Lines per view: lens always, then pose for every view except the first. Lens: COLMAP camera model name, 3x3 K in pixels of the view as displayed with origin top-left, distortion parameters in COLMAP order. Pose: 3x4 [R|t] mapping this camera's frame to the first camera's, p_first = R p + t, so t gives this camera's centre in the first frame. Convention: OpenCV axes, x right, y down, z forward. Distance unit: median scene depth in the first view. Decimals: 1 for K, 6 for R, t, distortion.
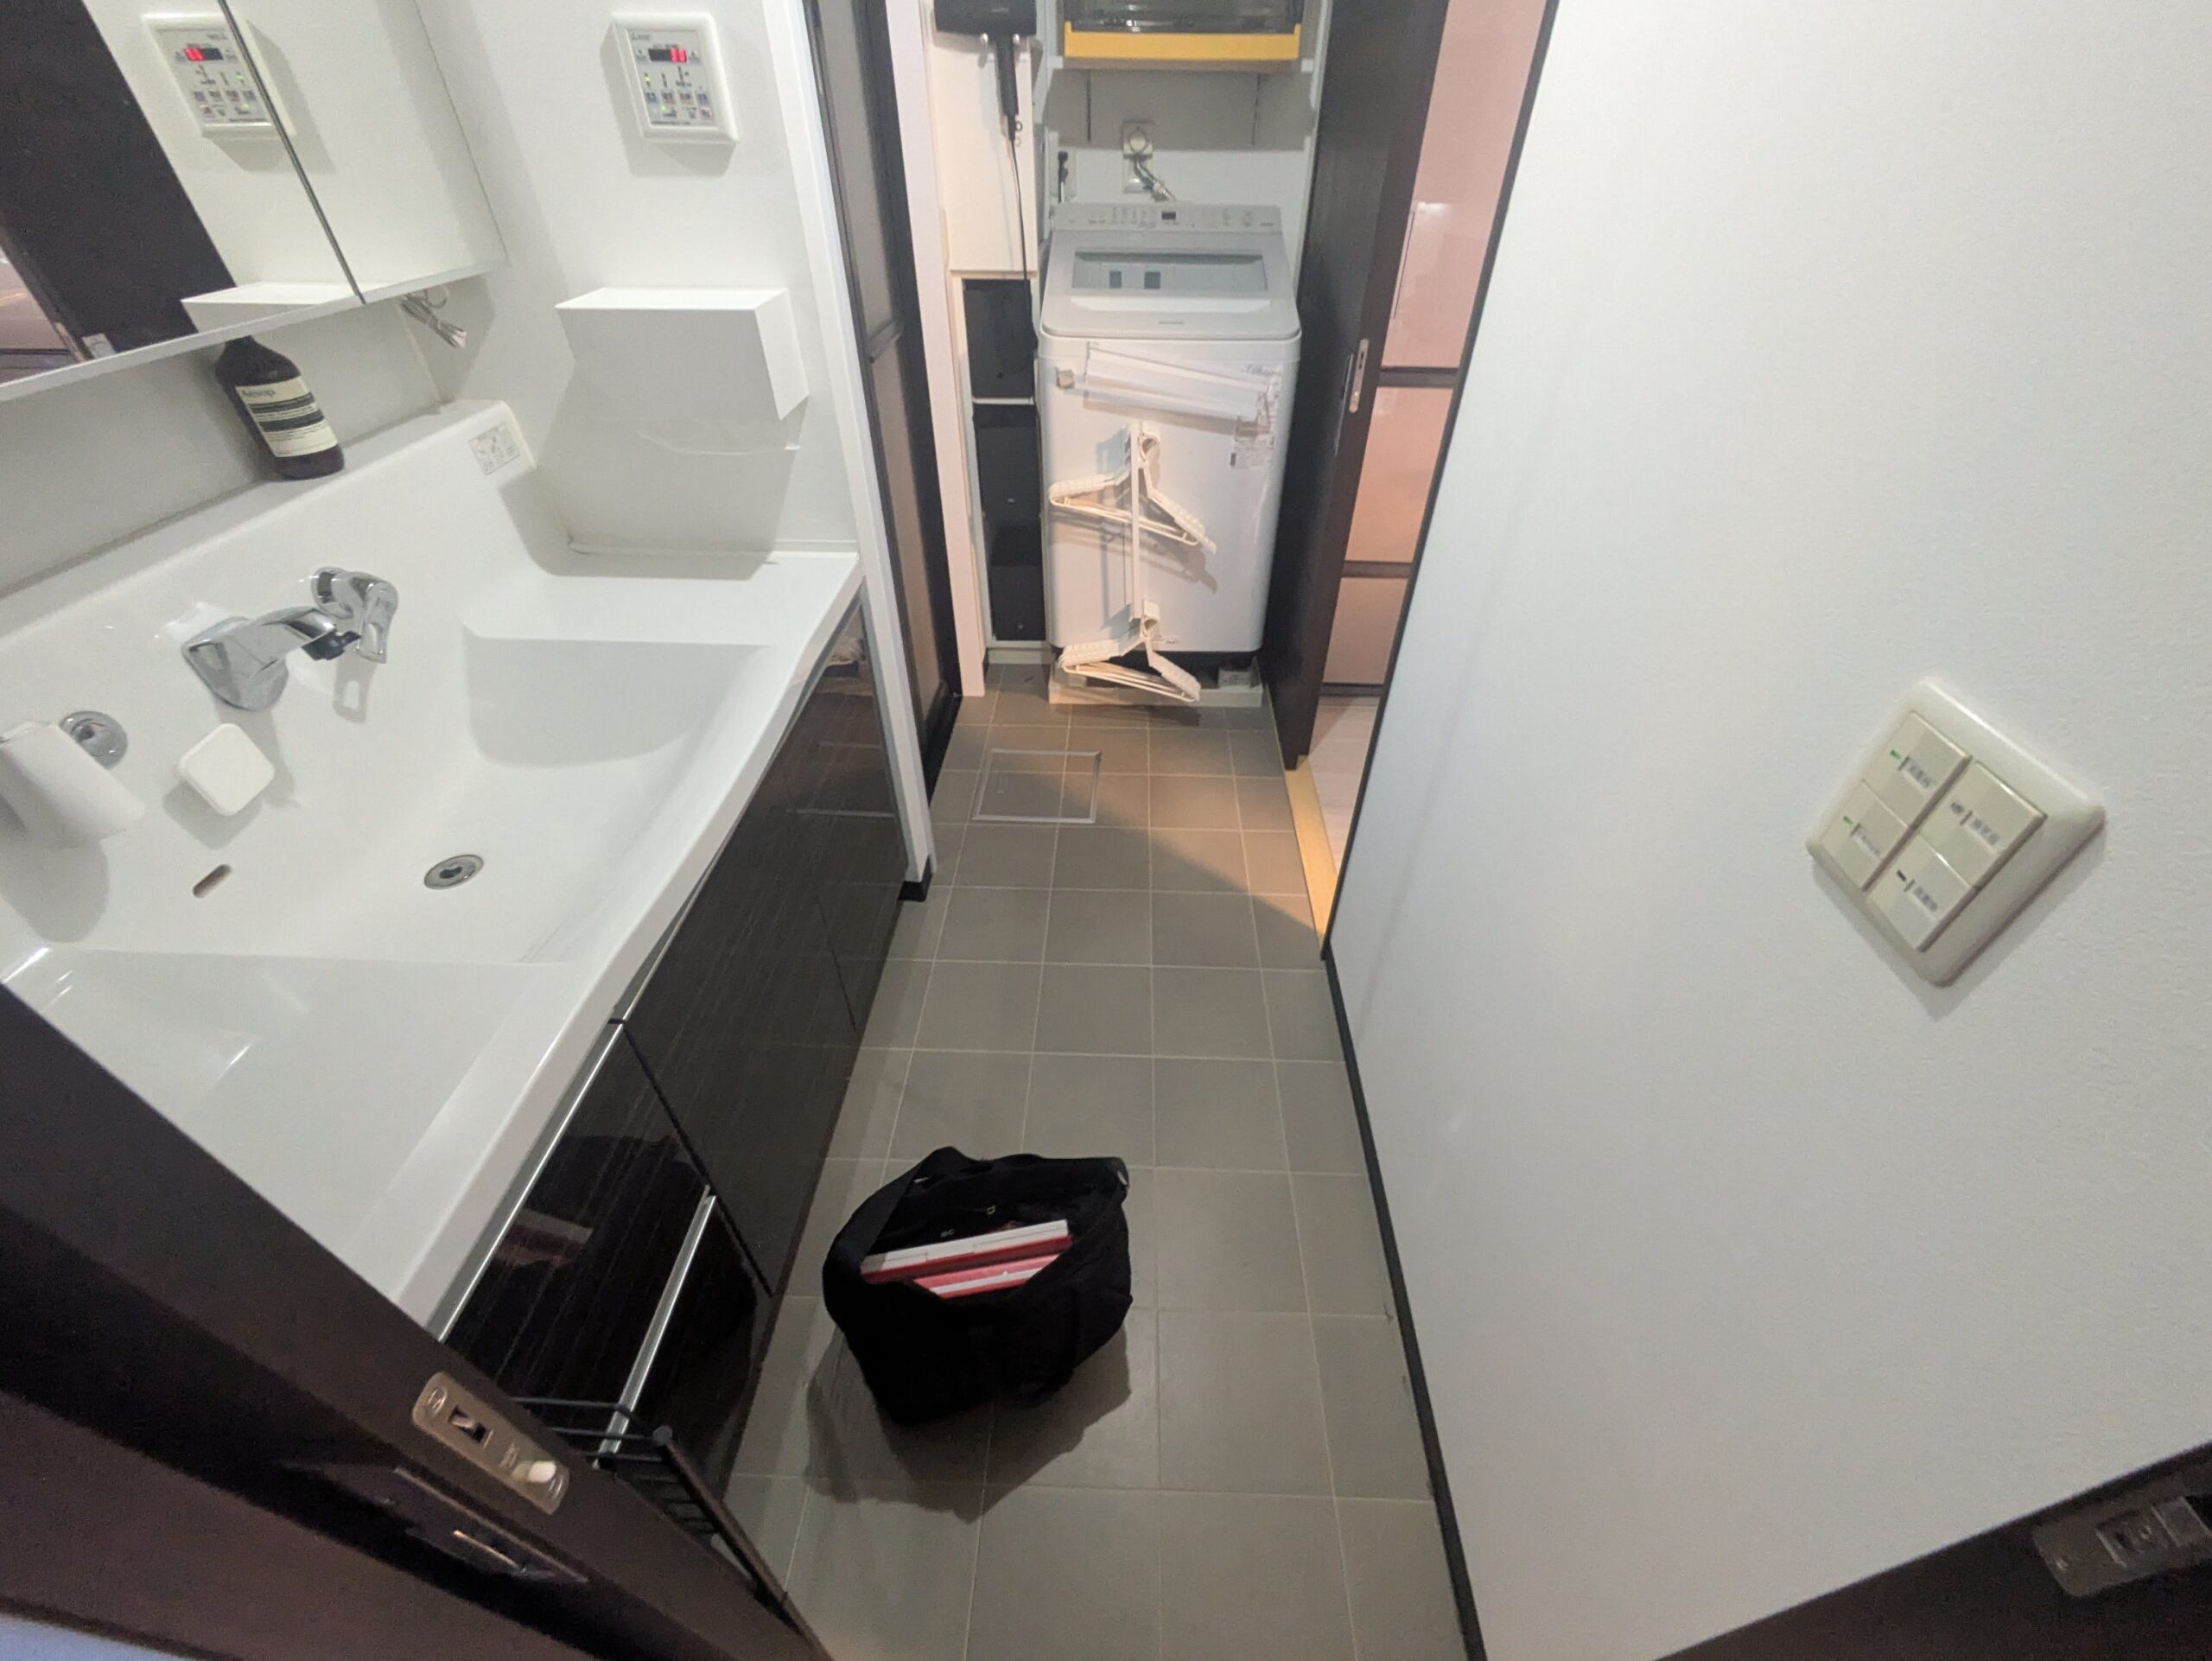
lens RADIAL K [[879.2, 0, 1105.6], [0, 879.2, 830.3], [0, 0, 1]] dist [0.001463, -0.000138]
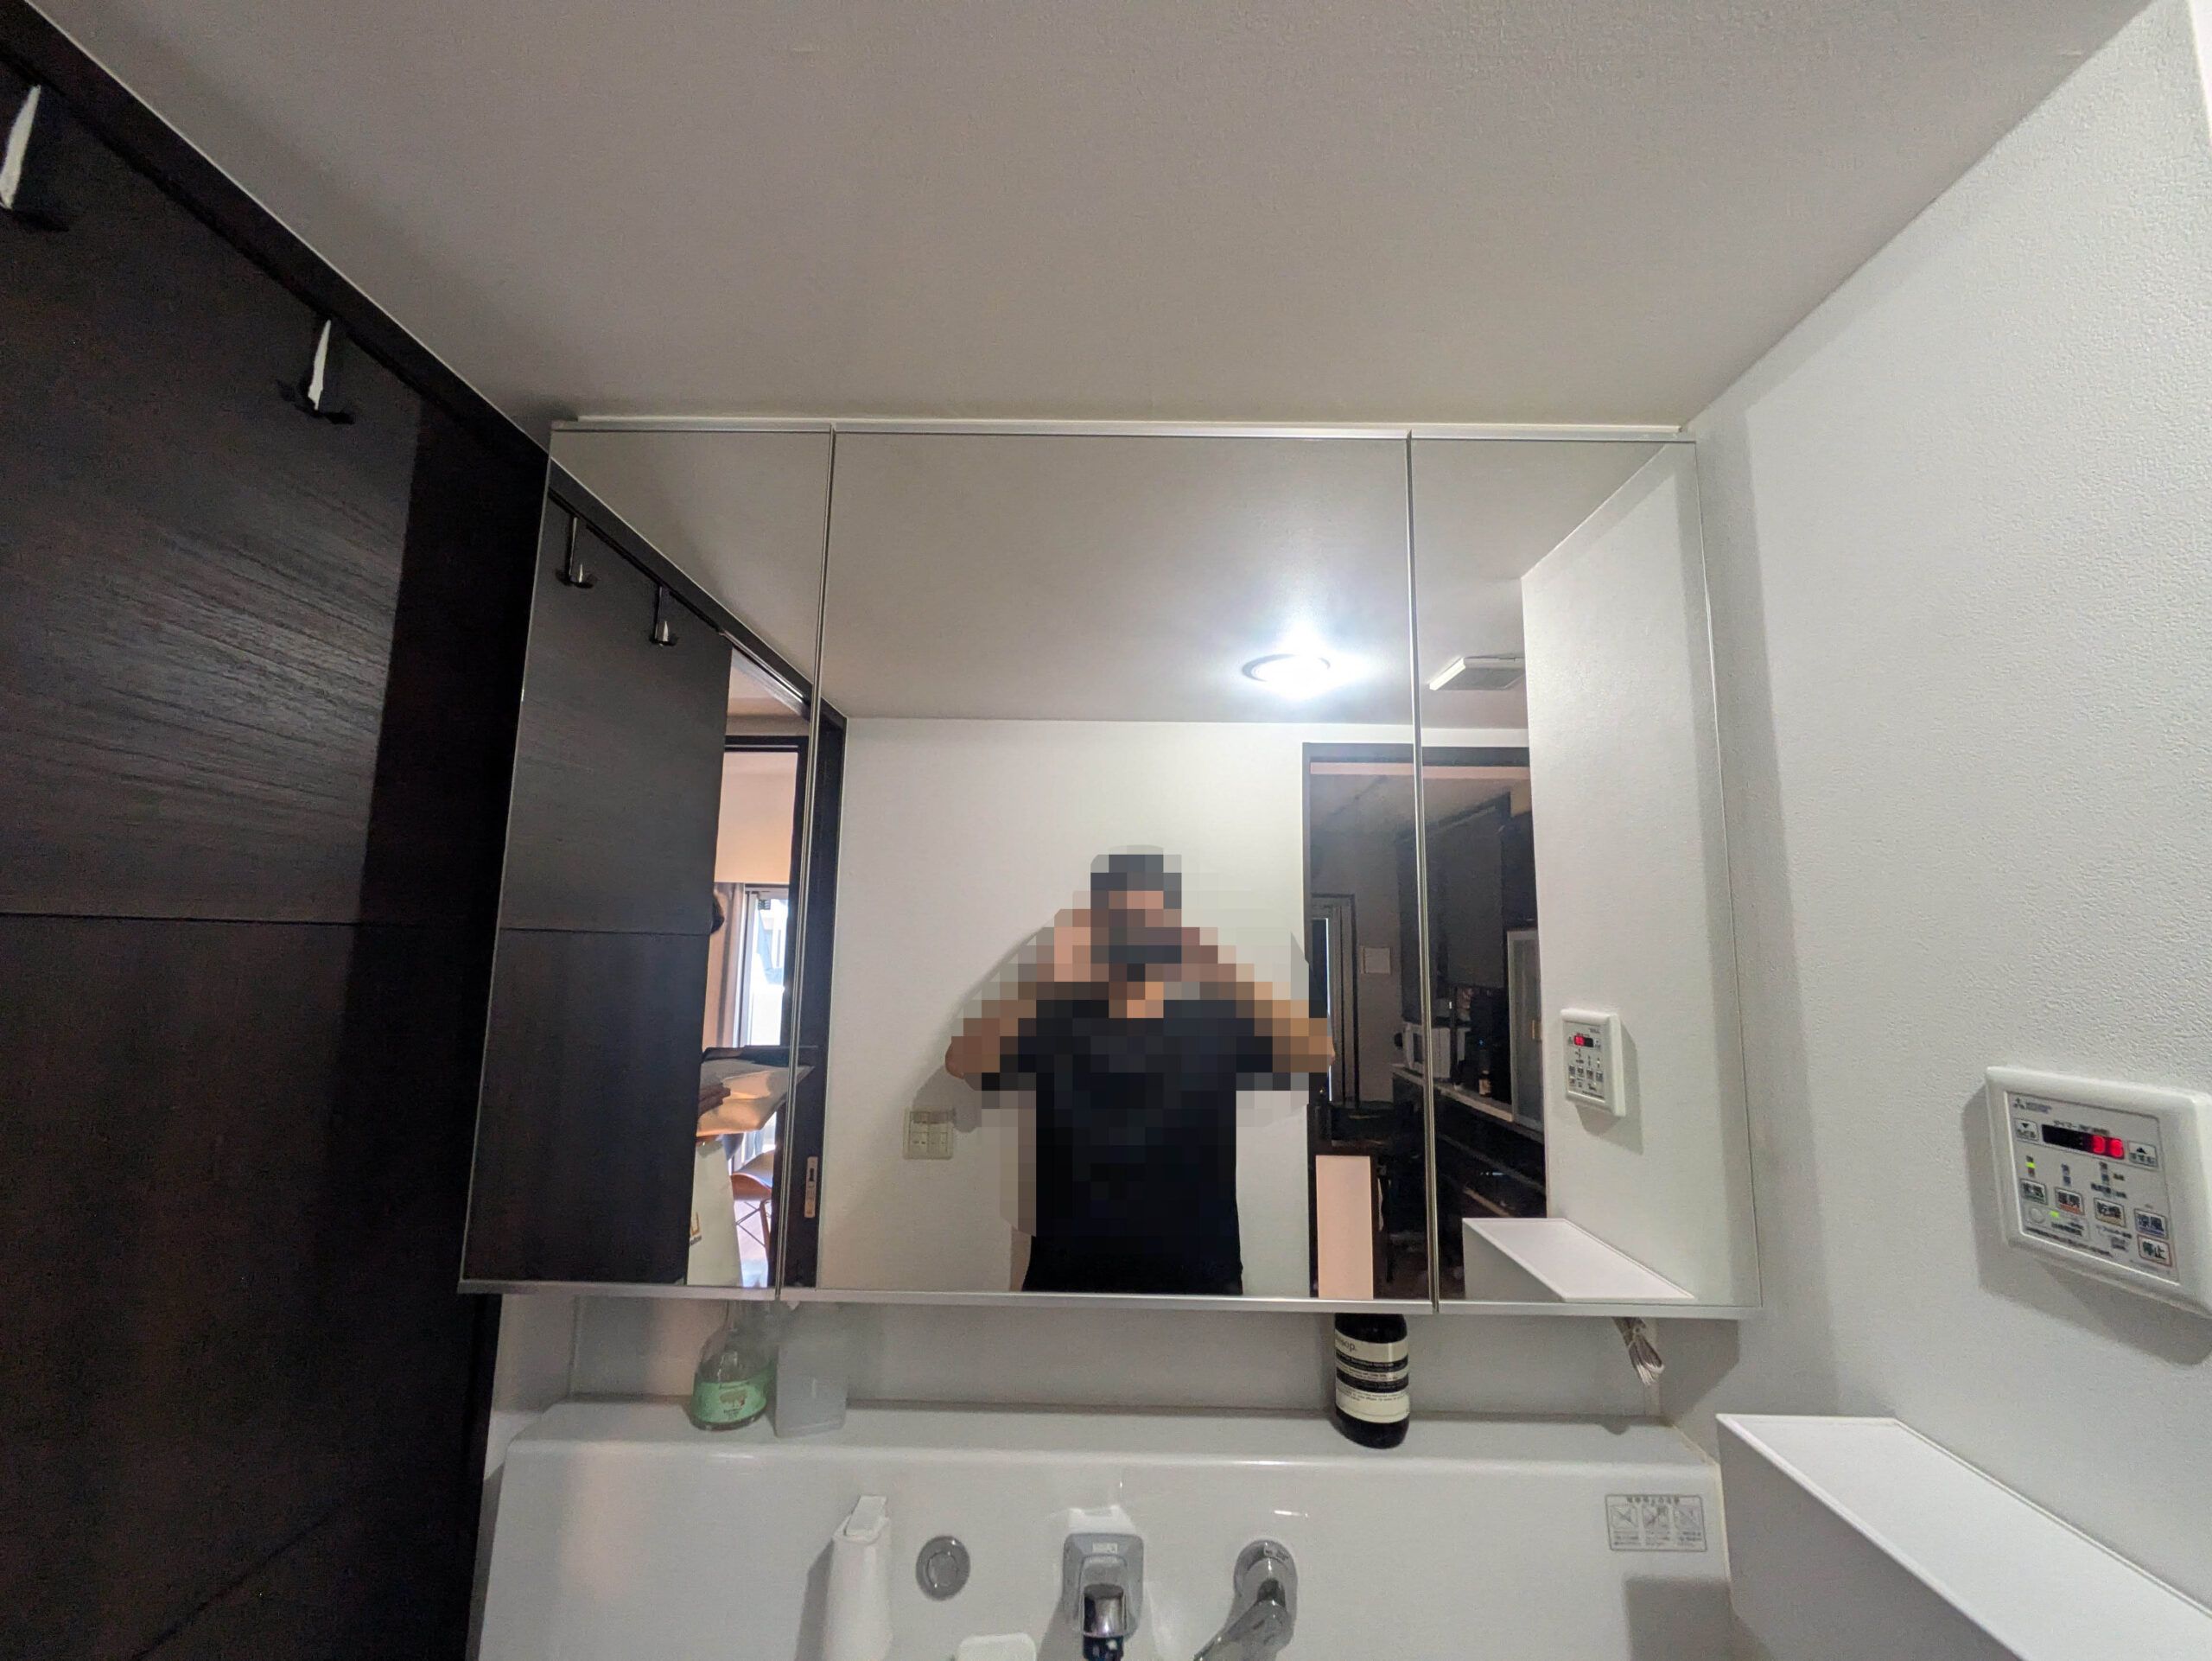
lens RADIAL K [[879.2, 0, 1104.3], [0, 879.2, 833.9], [0, 0, 1]] dist [0.001463, -0.000138]
pose [[0.016098, -0.126693, -0.991811, 0.022536], [-0.646248, 0.755588, -0.107007, -0.584290], [0.762958, 0.642679, -0.069712, 0.480424]]
